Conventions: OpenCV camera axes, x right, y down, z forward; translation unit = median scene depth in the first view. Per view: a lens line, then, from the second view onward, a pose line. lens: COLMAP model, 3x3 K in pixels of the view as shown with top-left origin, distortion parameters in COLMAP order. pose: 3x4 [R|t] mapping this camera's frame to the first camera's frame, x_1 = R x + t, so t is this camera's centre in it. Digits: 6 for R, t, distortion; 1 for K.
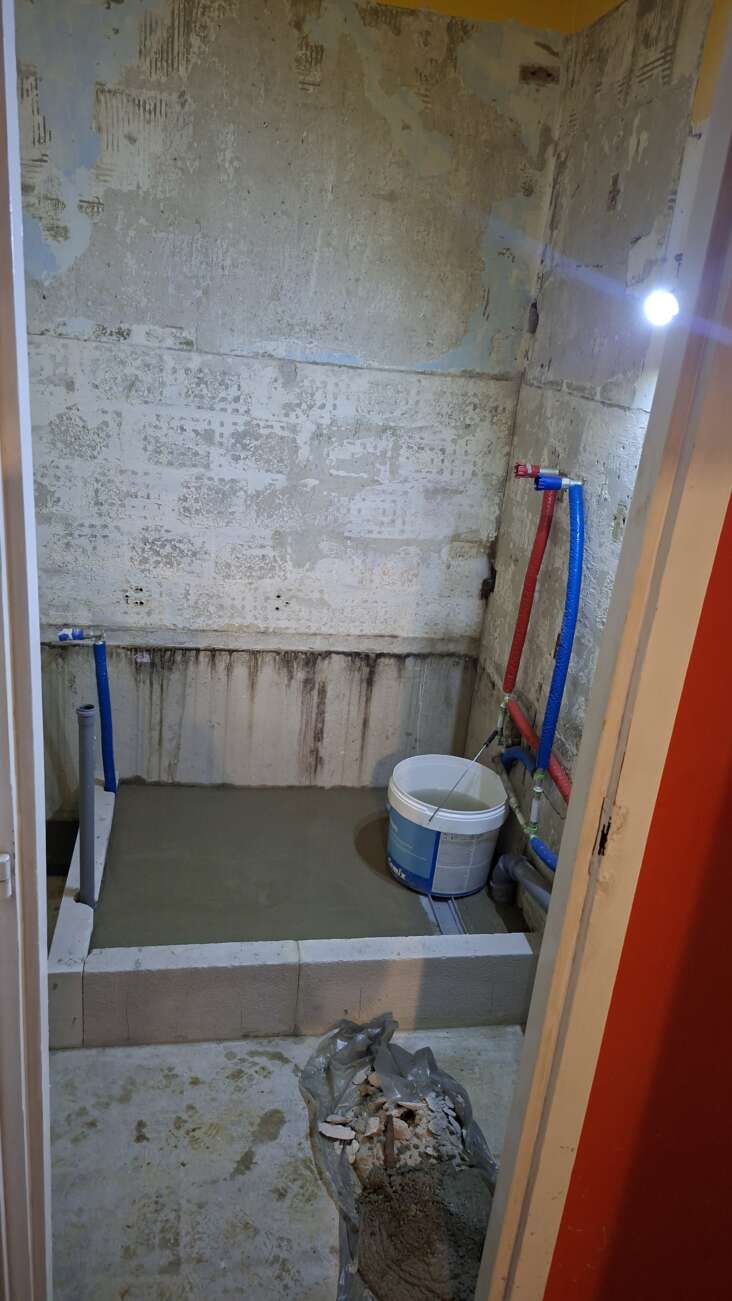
lens RADIAL K [[881.3, 0, 376.8], [0, 881.3, 655.2], [0, 0, 1]] dist [0.119466, -0.166160]
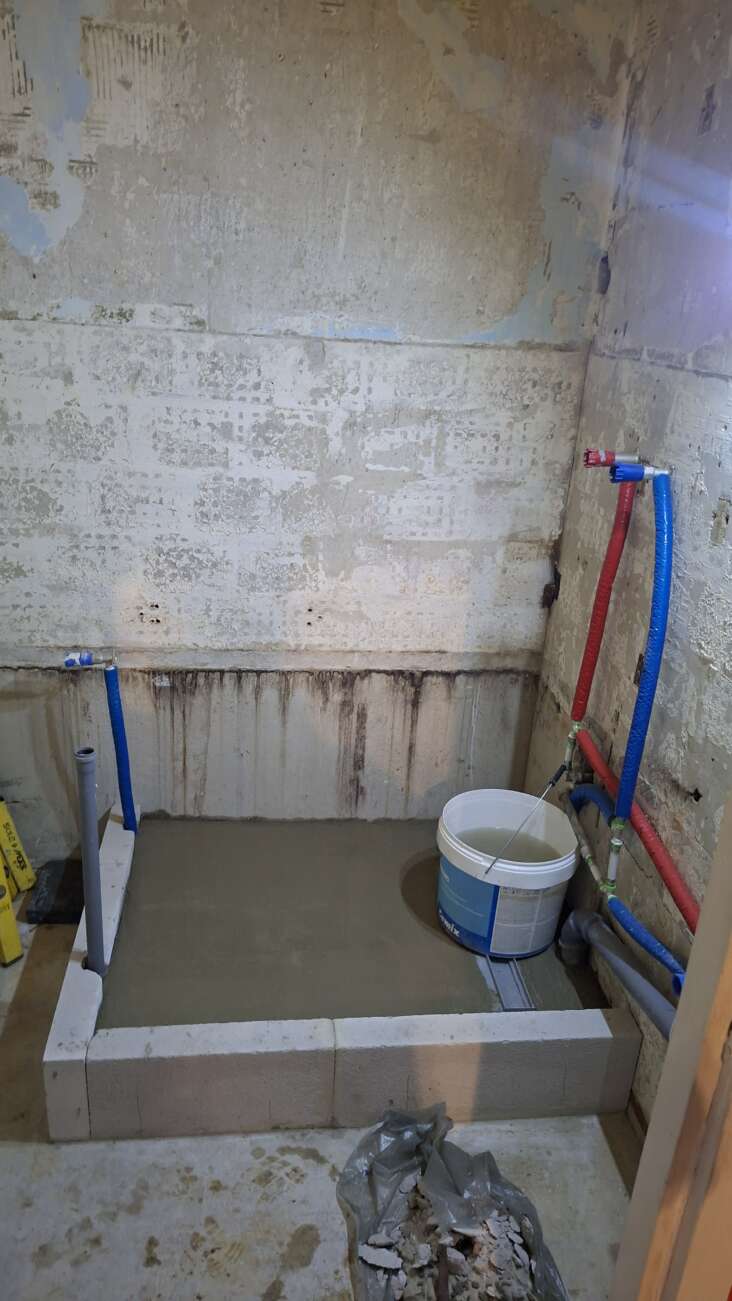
lens RADIAL K [[882.2, 0, 363.8], [0, 882.2, 668.0], [0, 0, 1]] dist [0.128668, -0.187314]
pose [[0.997109, -0.013686, -0.074740, 0.007865], [0.015773, 0.999500, 0.027404, -0.034040], [0.074328, -0.028503, 0.996826, 0.128976]]
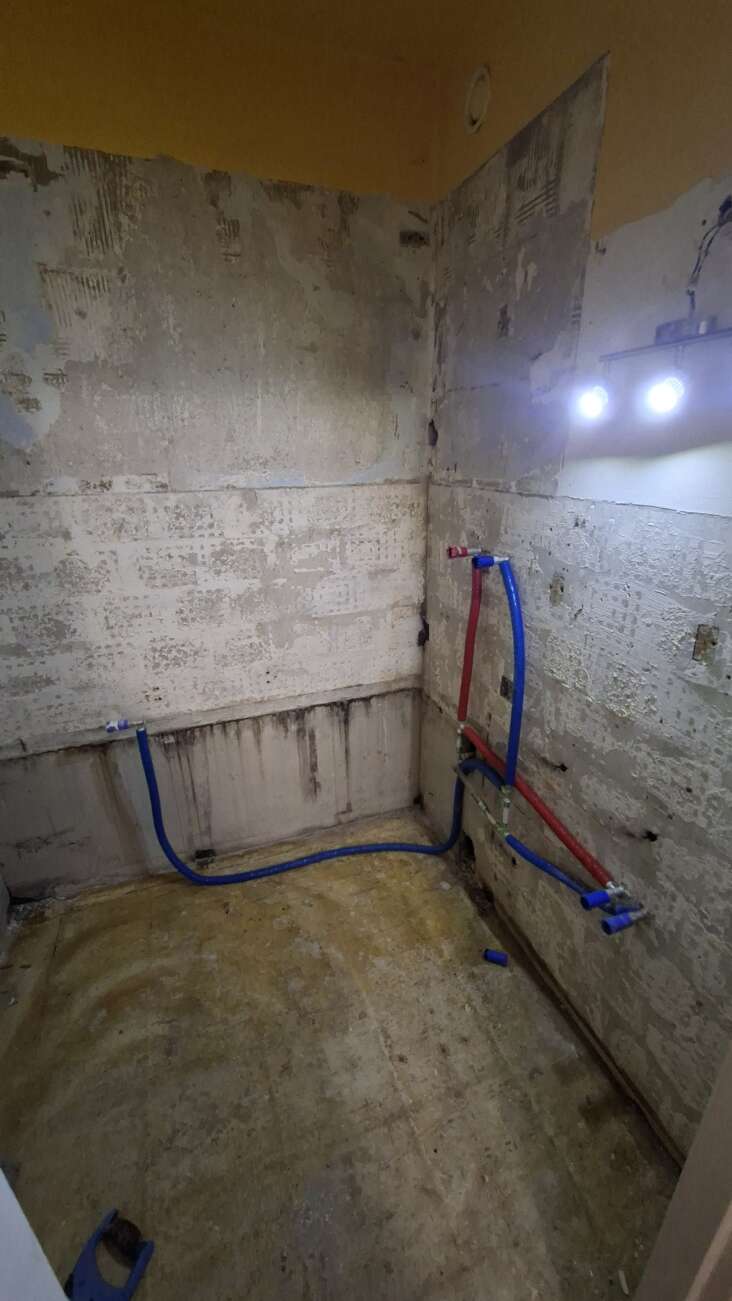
lens RADIAL K [[520.6, 0, 372.0], [0, 520.6, 663.5], [0, 0, 1]] dist [-0.013186, 0.006053]
pose [[0.977014, -0.168278, 0.130864, -0.065299], [0.163146, 0.985381, 0.049079, -0.097992], [-0.137210, -0.026601, 0.990185, 0.255101]]
